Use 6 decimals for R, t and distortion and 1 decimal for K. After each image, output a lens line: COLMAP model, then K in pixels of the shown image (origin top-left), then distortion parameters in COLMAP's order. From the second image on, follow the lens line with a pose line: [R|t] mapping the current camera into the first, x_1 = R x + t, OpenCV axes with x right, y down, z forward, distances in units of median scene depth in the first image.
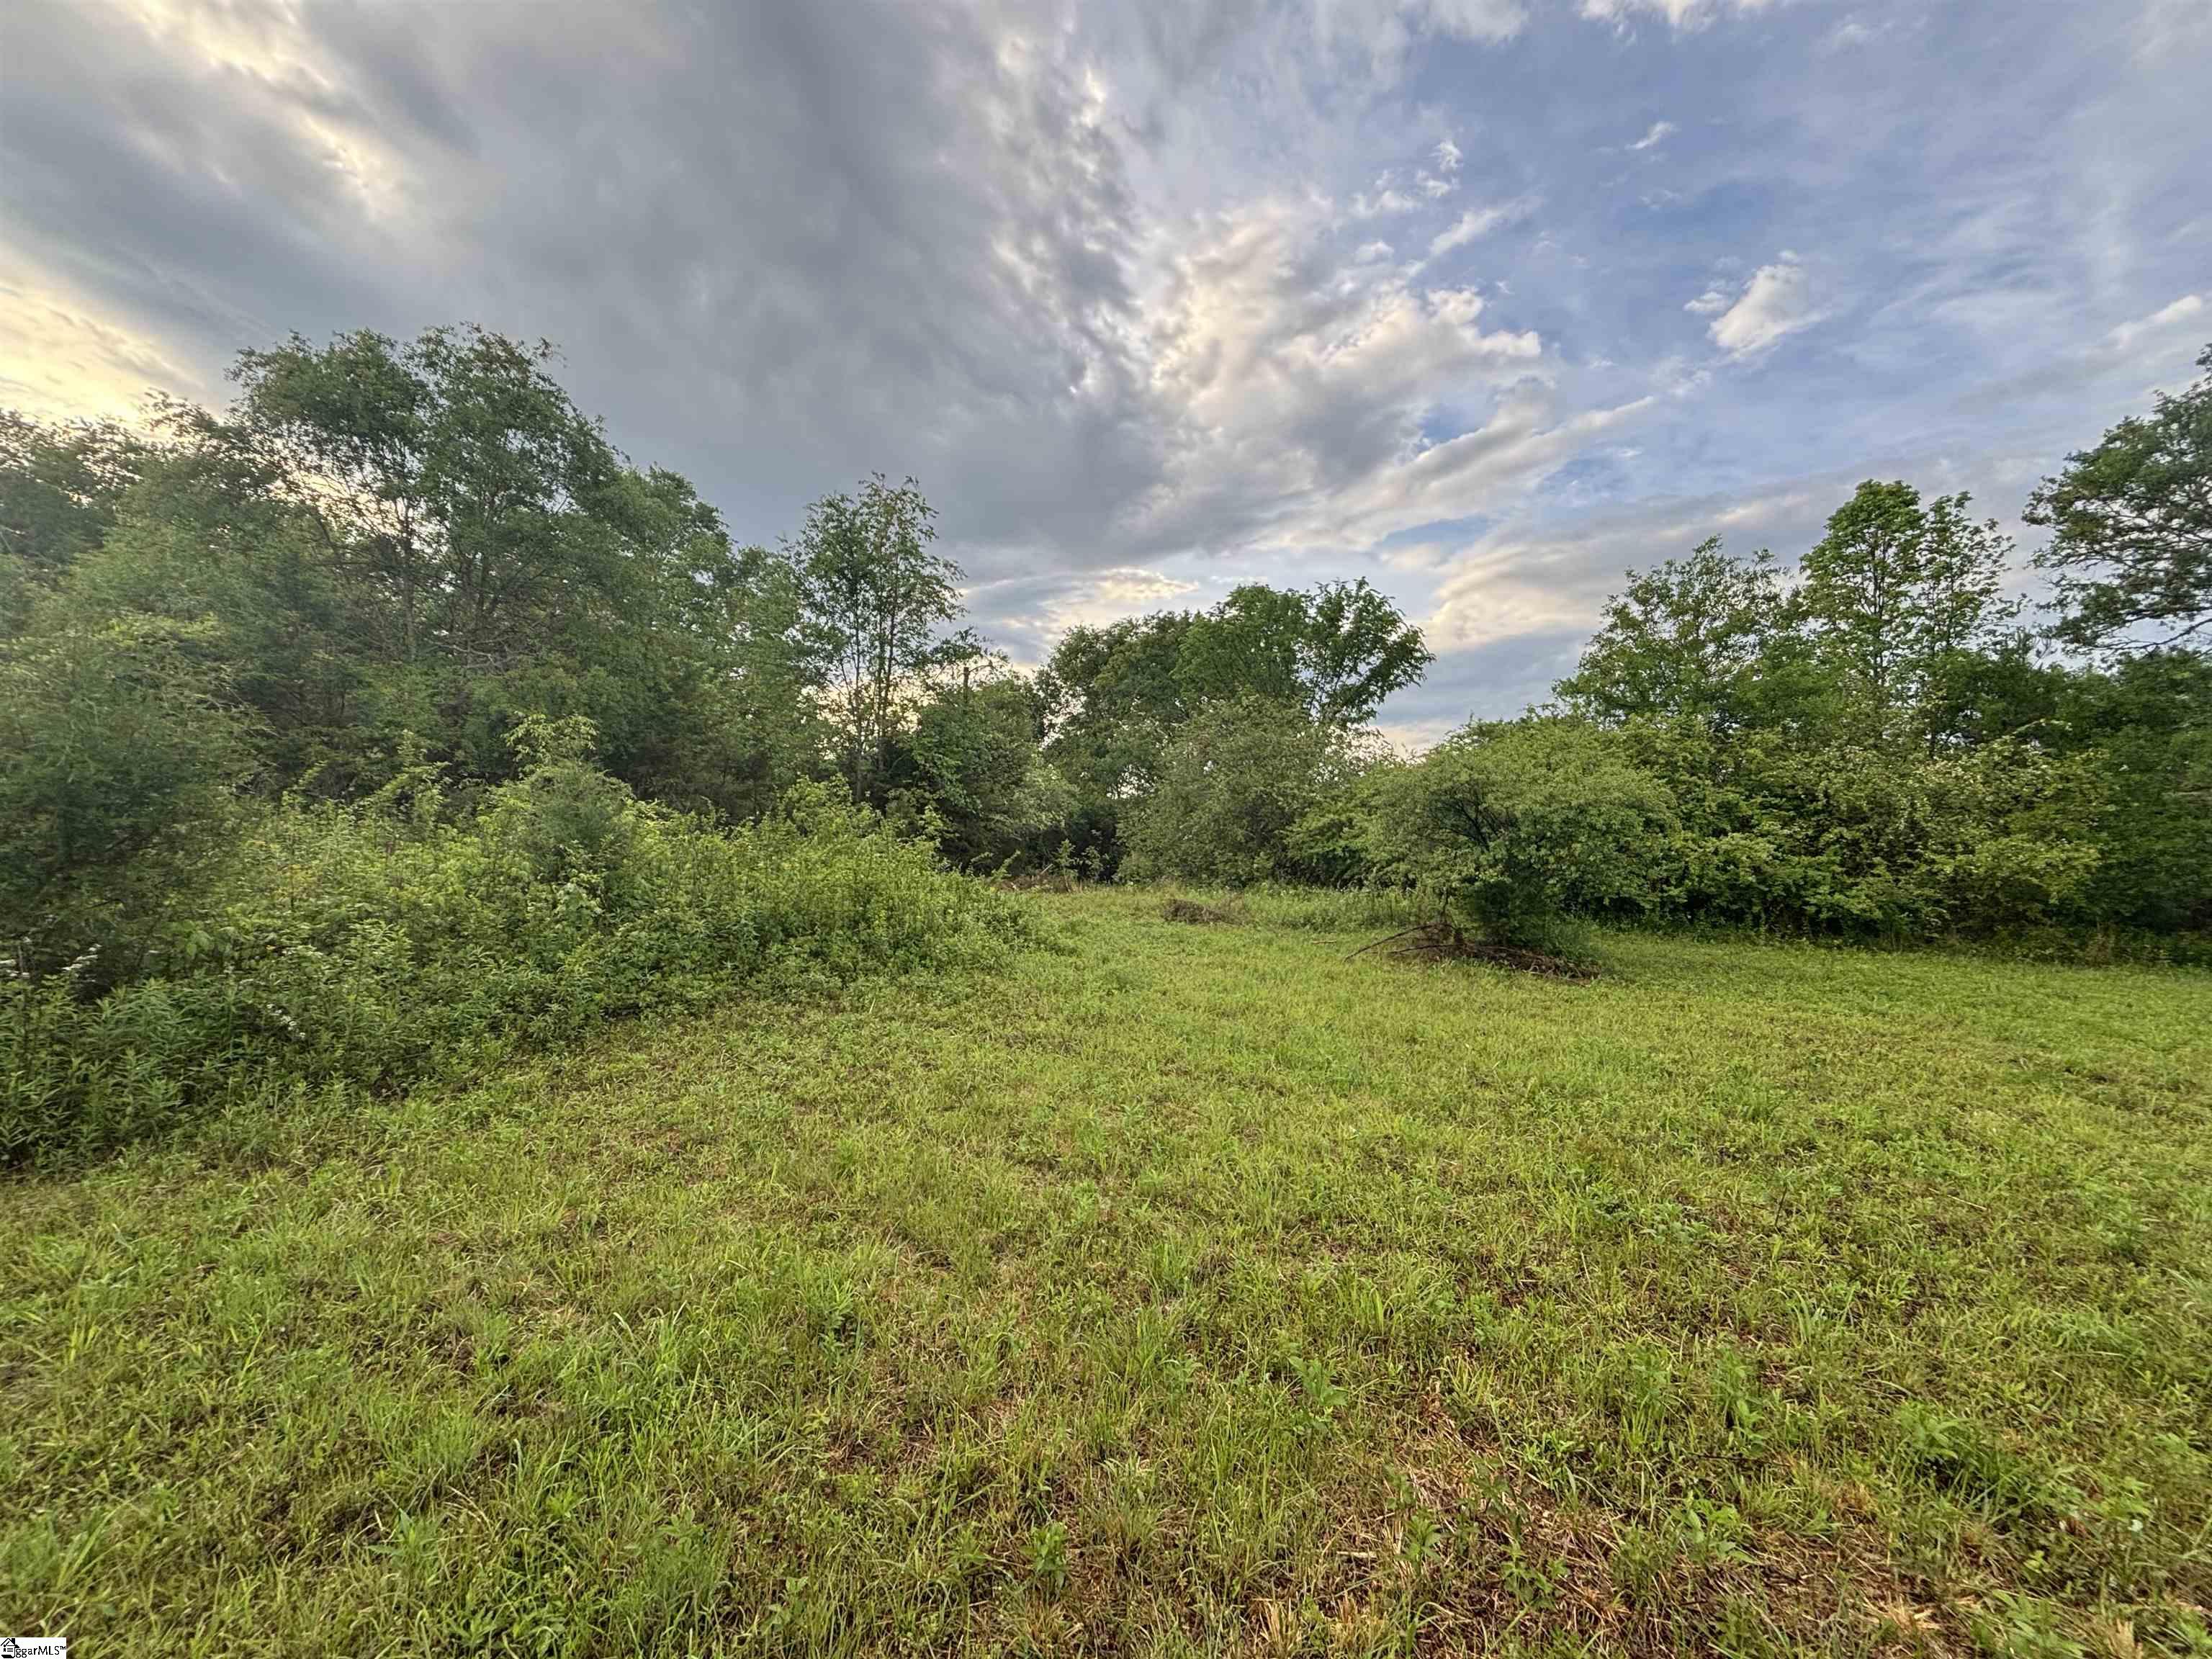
lens RADIAL K [[886.2, 0, 1112.4], [0, 886.2, 829.1], [0, 0, 1]] dist [-0.001315, -0.000155]
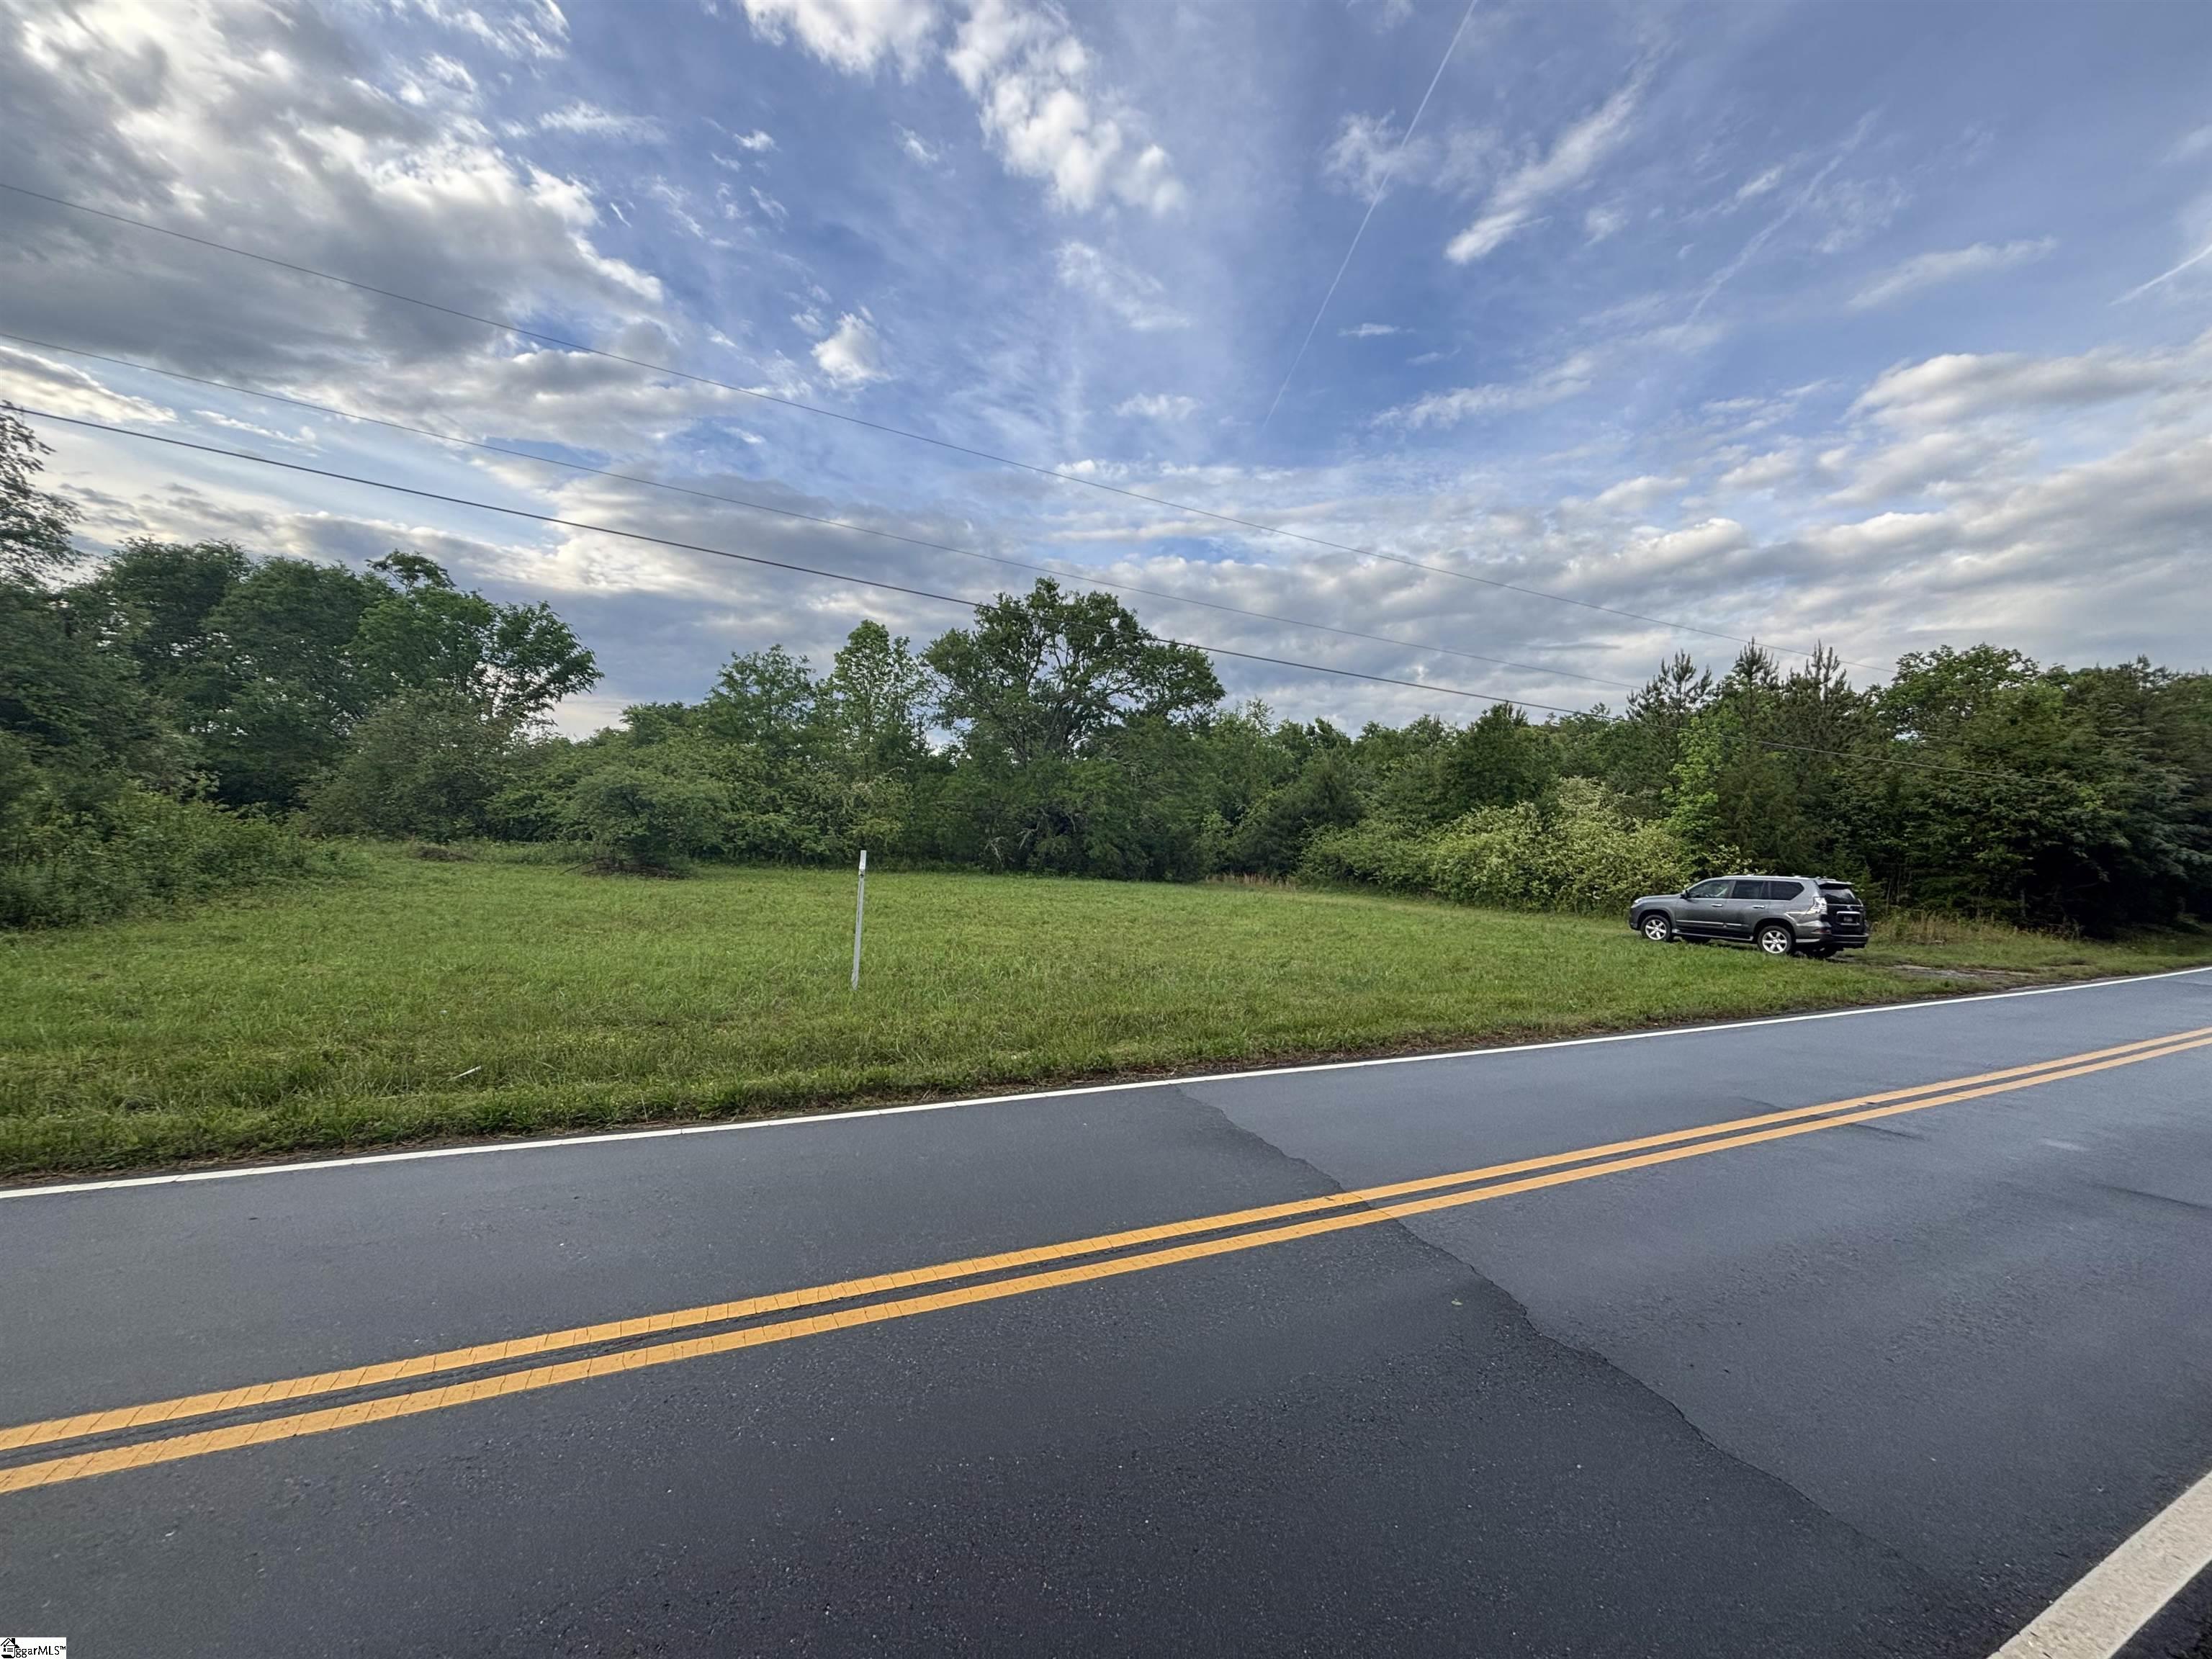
lens RADIAL K [[886.2, 0, 1112.4], [0, 886.2, 829.1], [0, 0, 1]] dist [-0.001315, -0.000155]
pose [[0.632118, 0.014309, 0.774740, -0.325214], [-0.043167, 0.998927, 0.016770, -0.024060], [-0.773669, -0.044044, 0.632058, -0.791757]]
